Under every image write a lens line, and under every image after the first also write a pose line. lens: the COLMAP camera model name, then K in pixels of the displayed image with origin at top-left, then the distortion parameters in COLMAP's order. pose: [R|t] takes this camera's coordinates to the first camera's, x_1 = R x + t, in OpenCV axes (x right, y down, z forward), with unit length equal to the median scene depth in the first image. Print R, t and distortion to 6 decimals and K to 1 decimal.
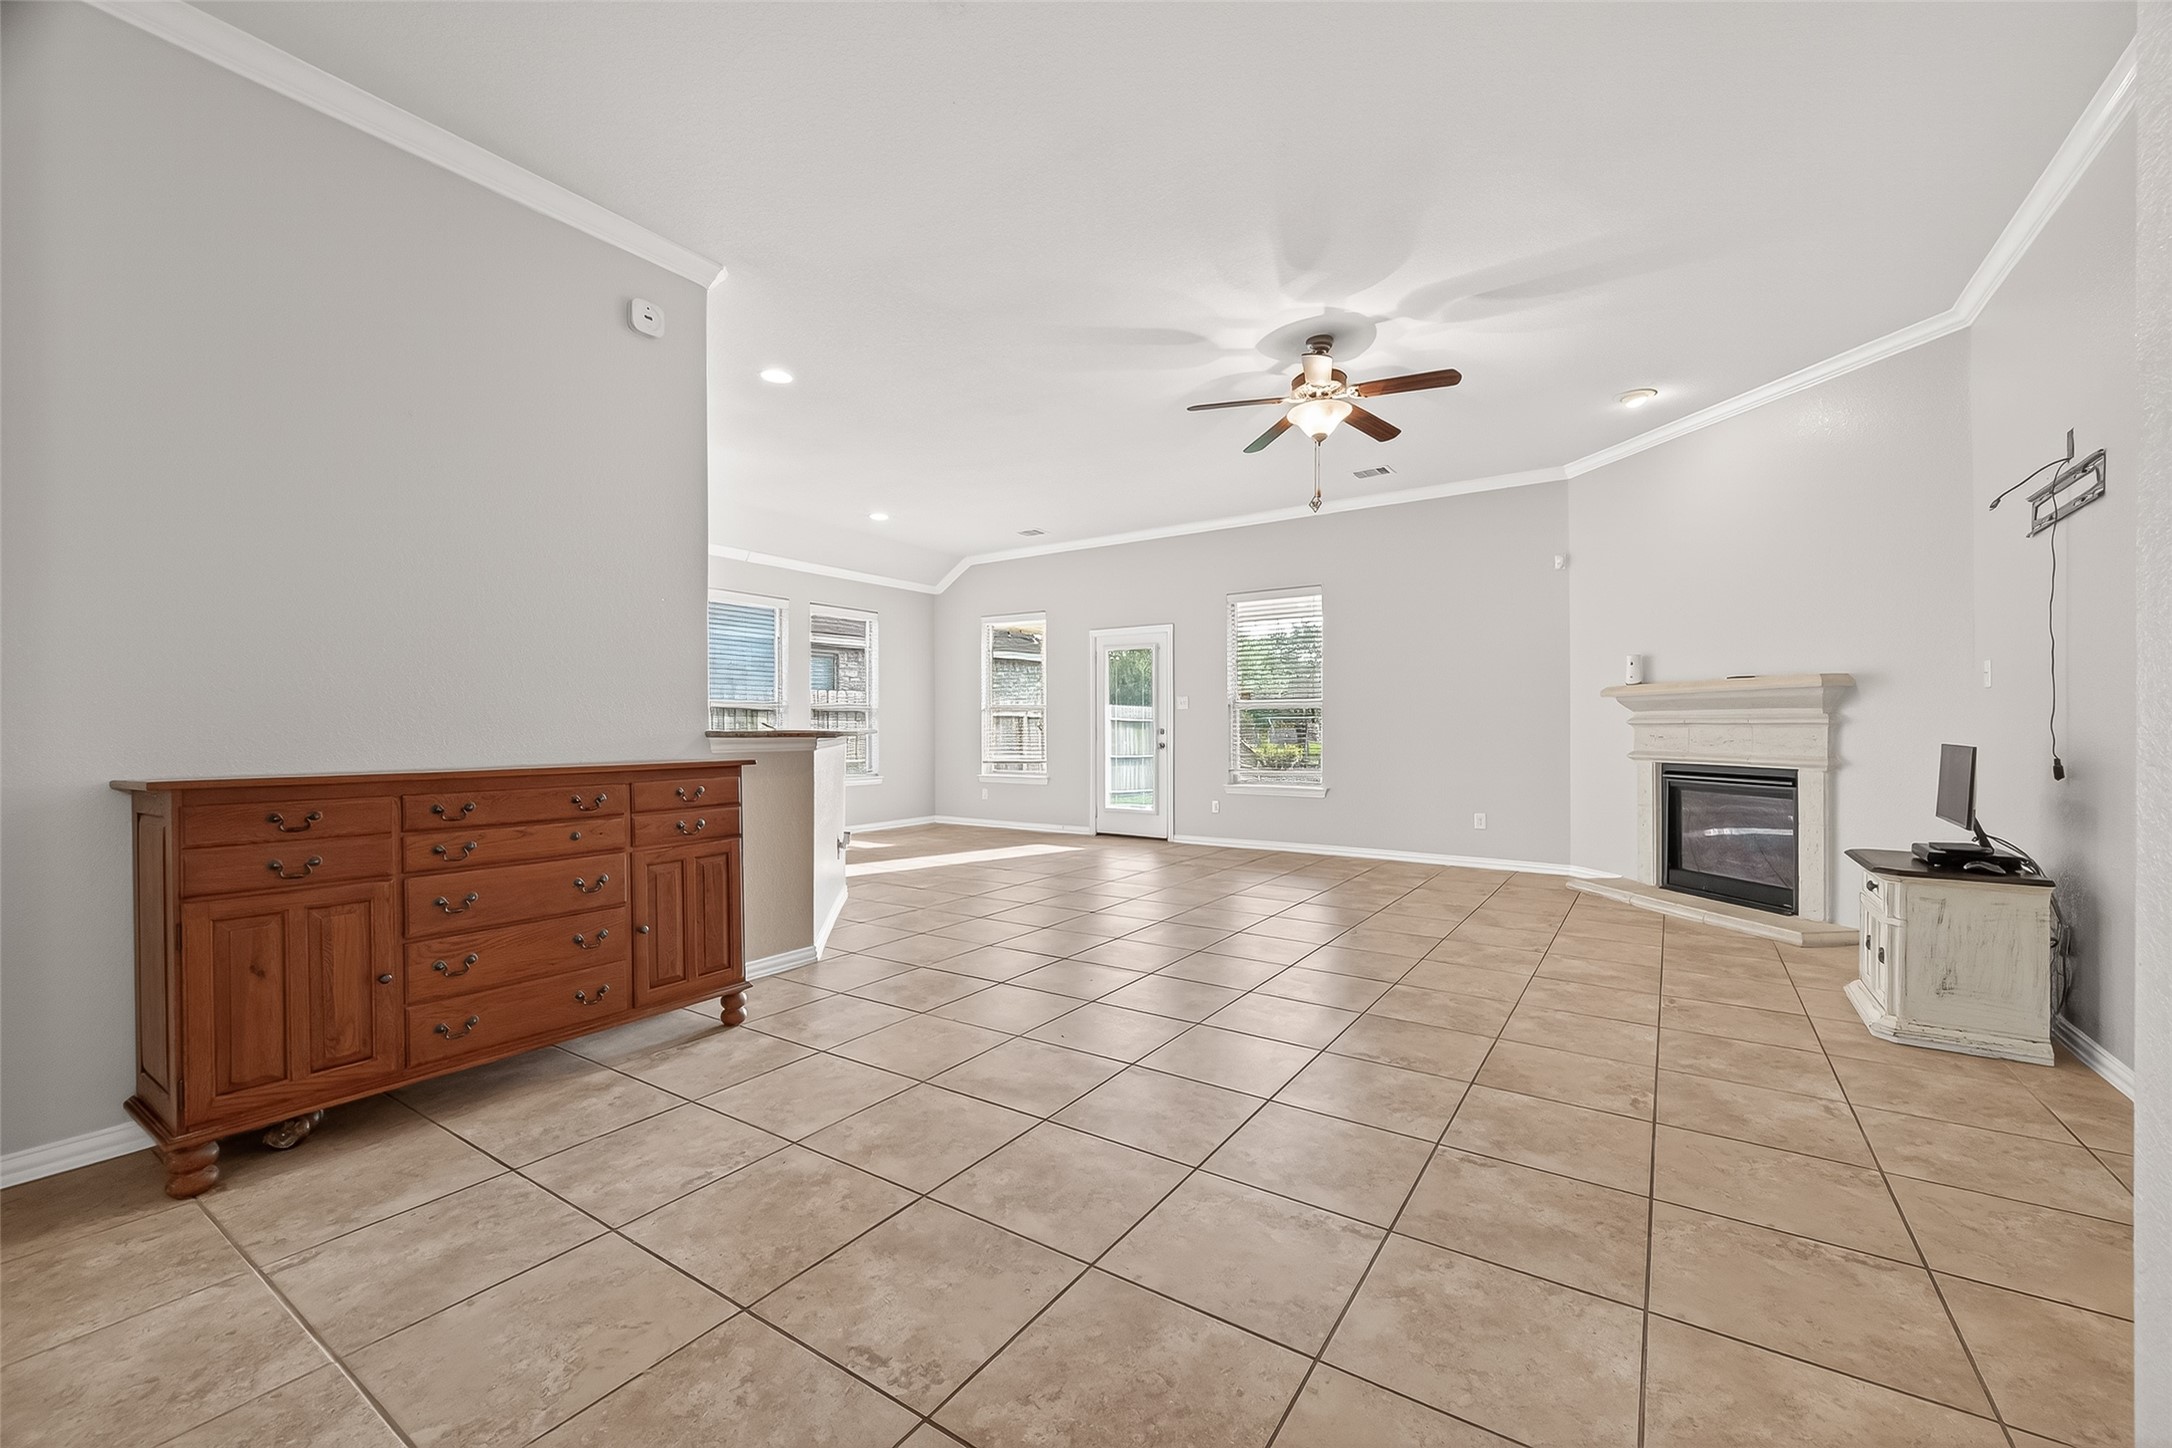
lens RADIAL K [[873.2, 0, 1096.9], [0, 873.2, 730.0], [0, 0, 1]] dist [0.003935, 0.000714]
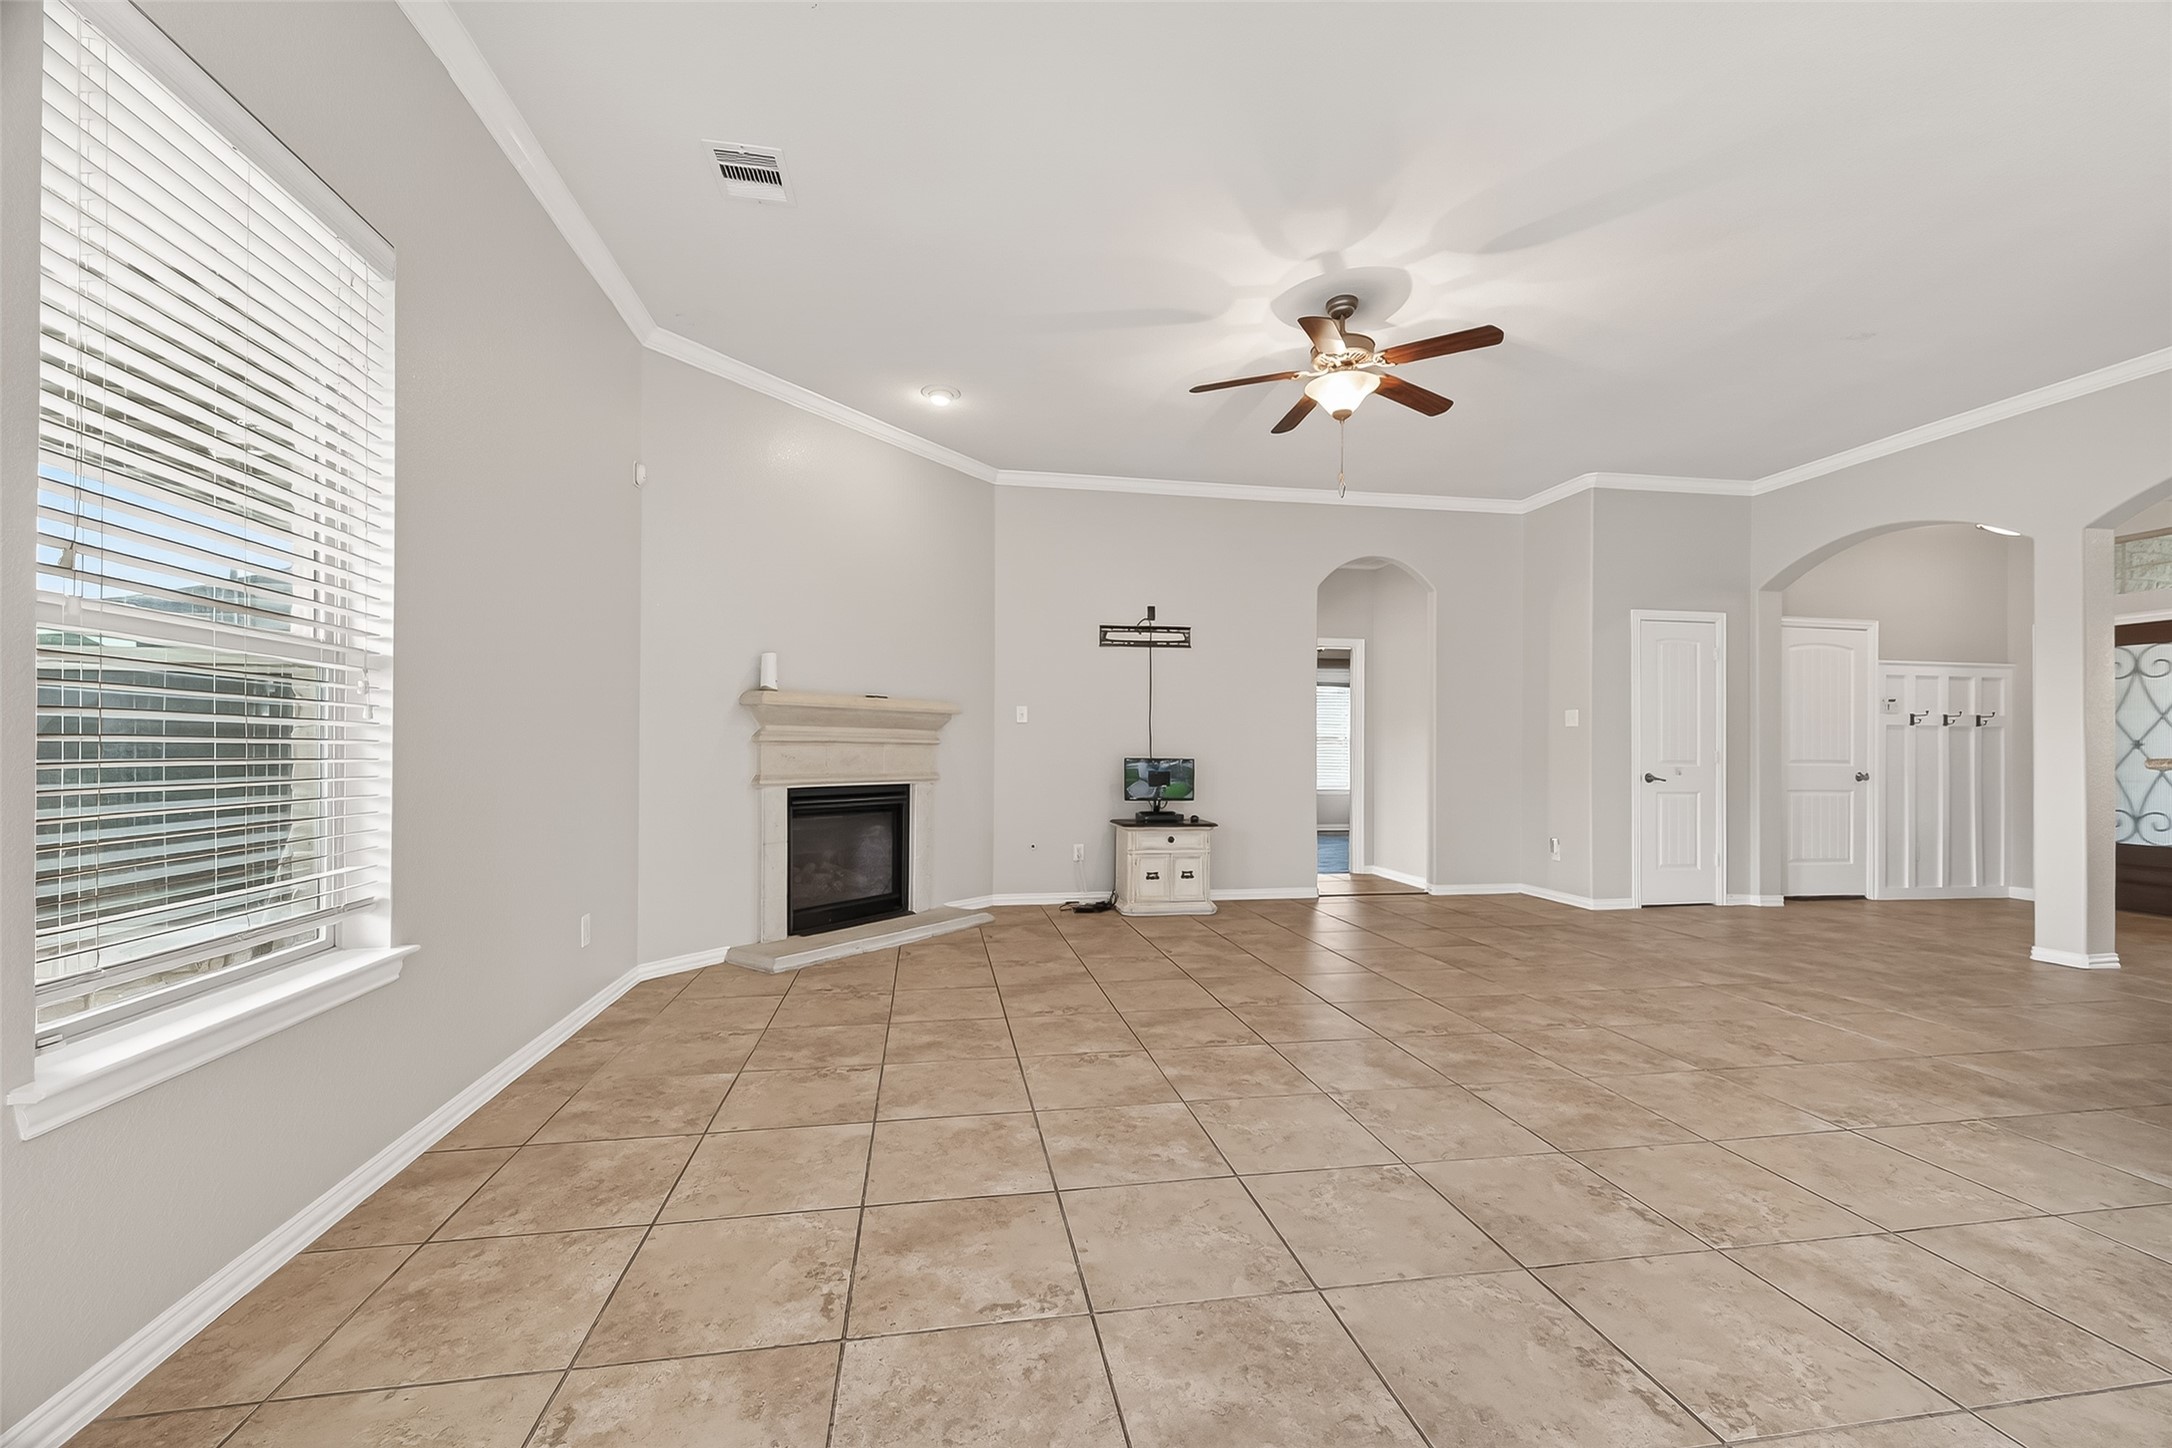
lens RADIAL K [[873.2, 0, 1090.7], [0, 873.2, 748.3], [0, 0, 1]] dist [0.003935, 0.000714]
pose [[-0.694183, -0.006545, 0.719769, -0.221295], [-0.005454, 0.999978, 0.003832, -0.007797], [-0.719778, -0.001265, -0.694203, 2.002415]]
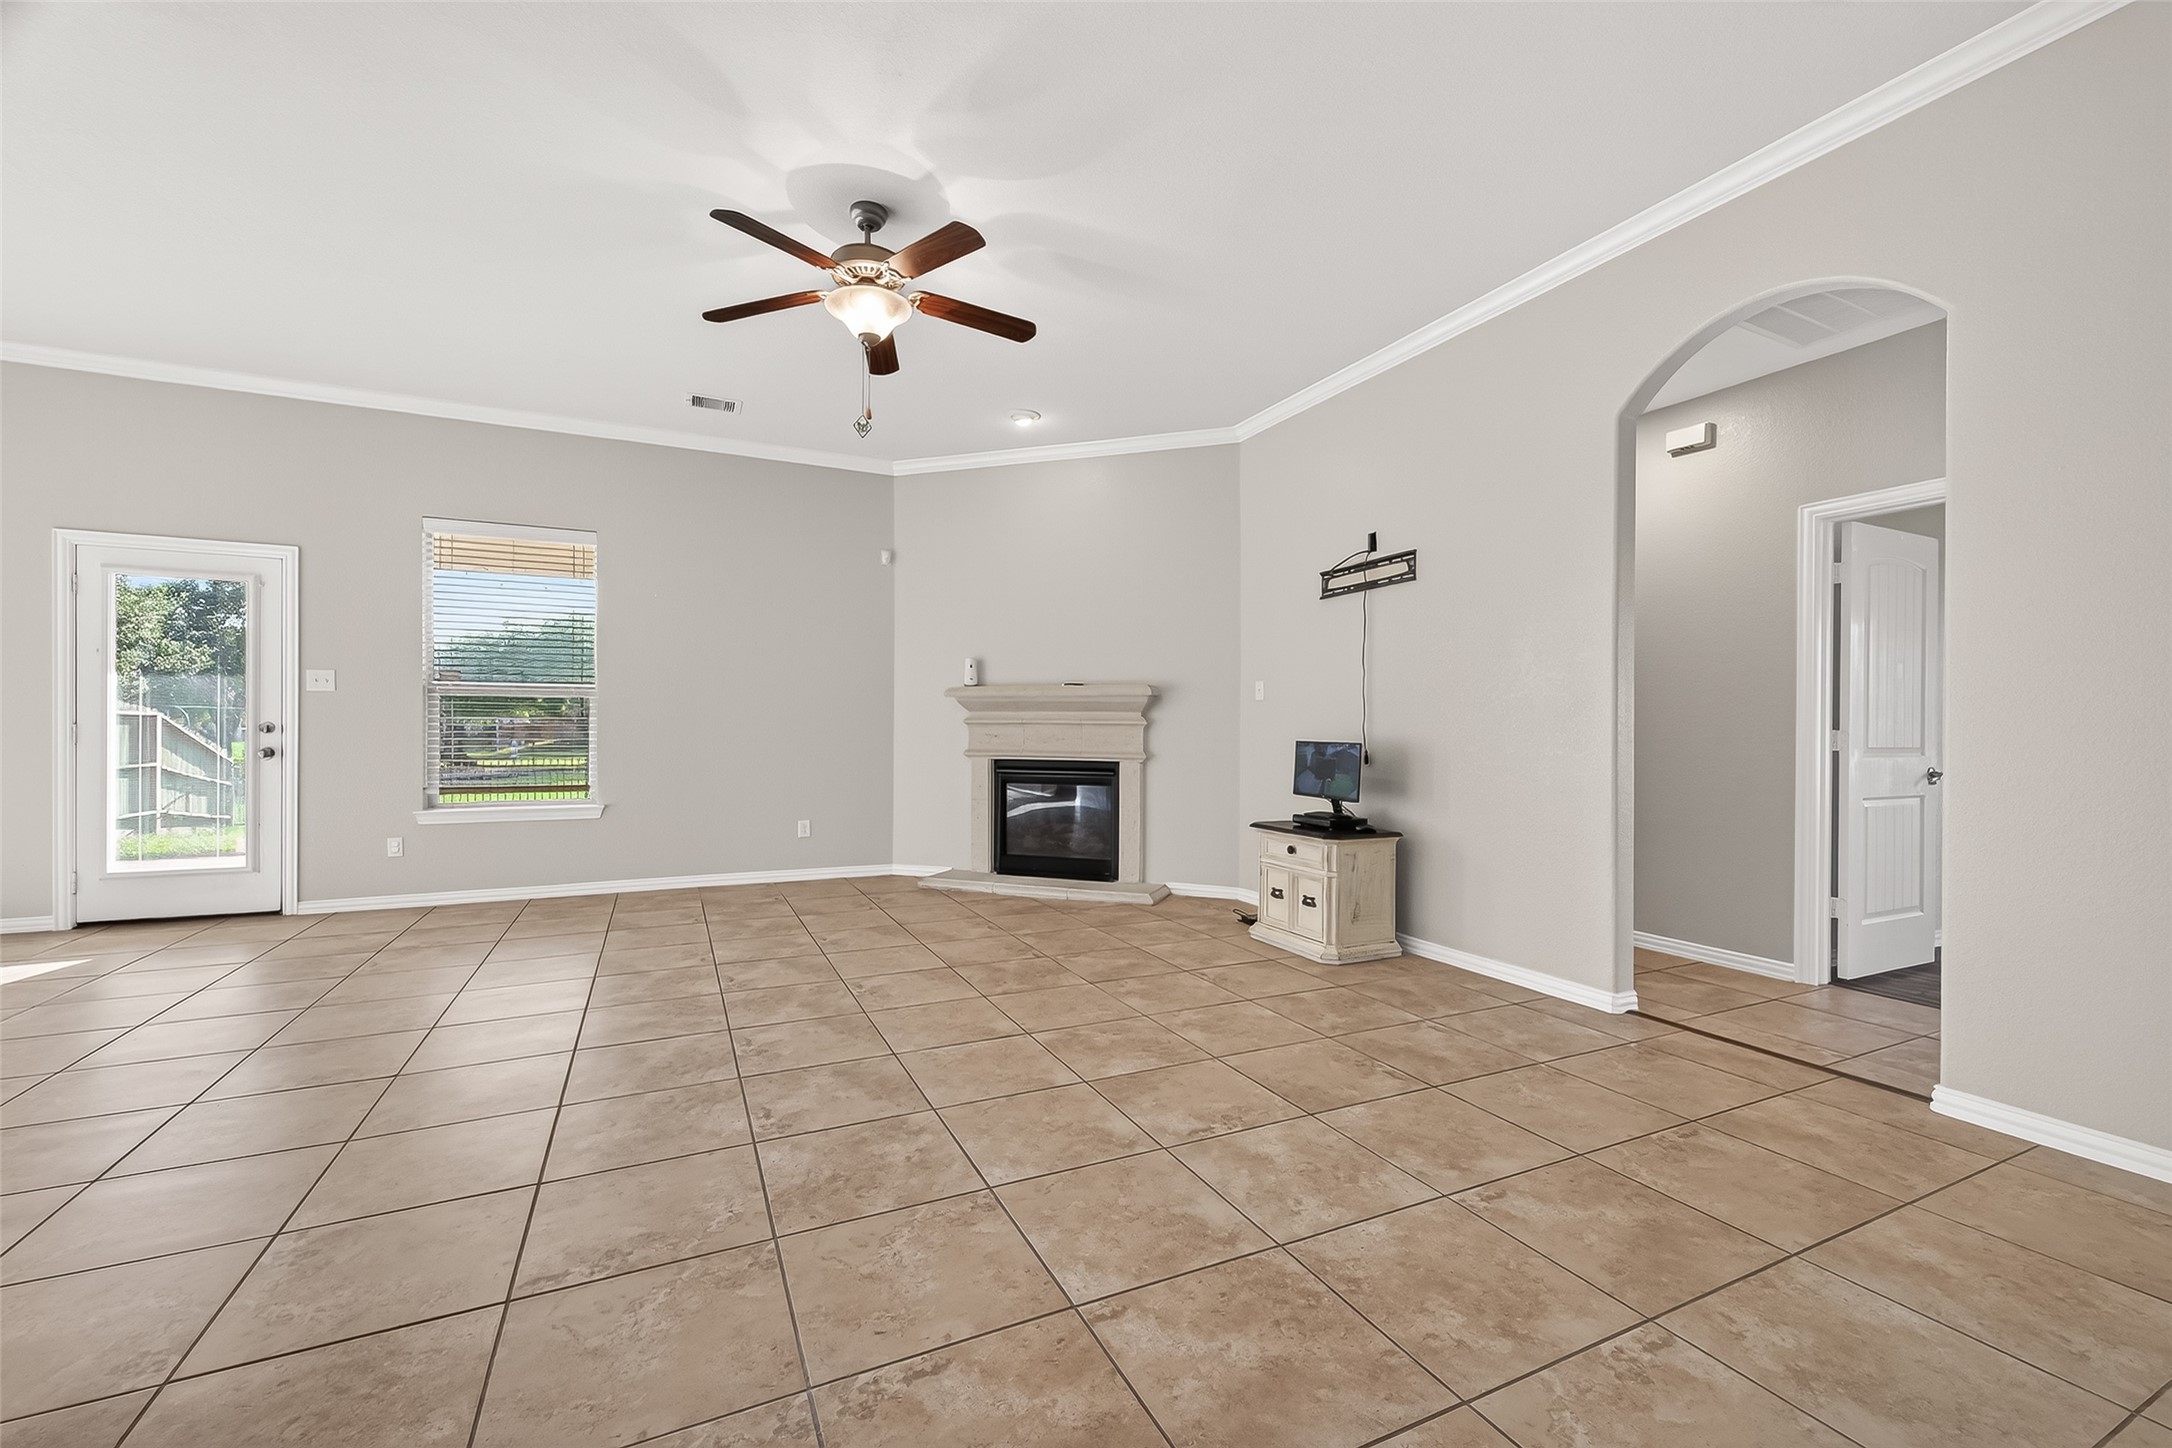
lens RADIAL K [[873.2, 0, 1090.0], [0, 873.2, 723.3], [0, 0, 1]] dist [0.003935, 0.000714]
pose [[0.507364, 0.009484, 0.861679, -0.333831], [-0.004764, 0.999955, -0.008201, 0.001986], [-0.861718, 0.000056, 0.507387, 0.510941]]
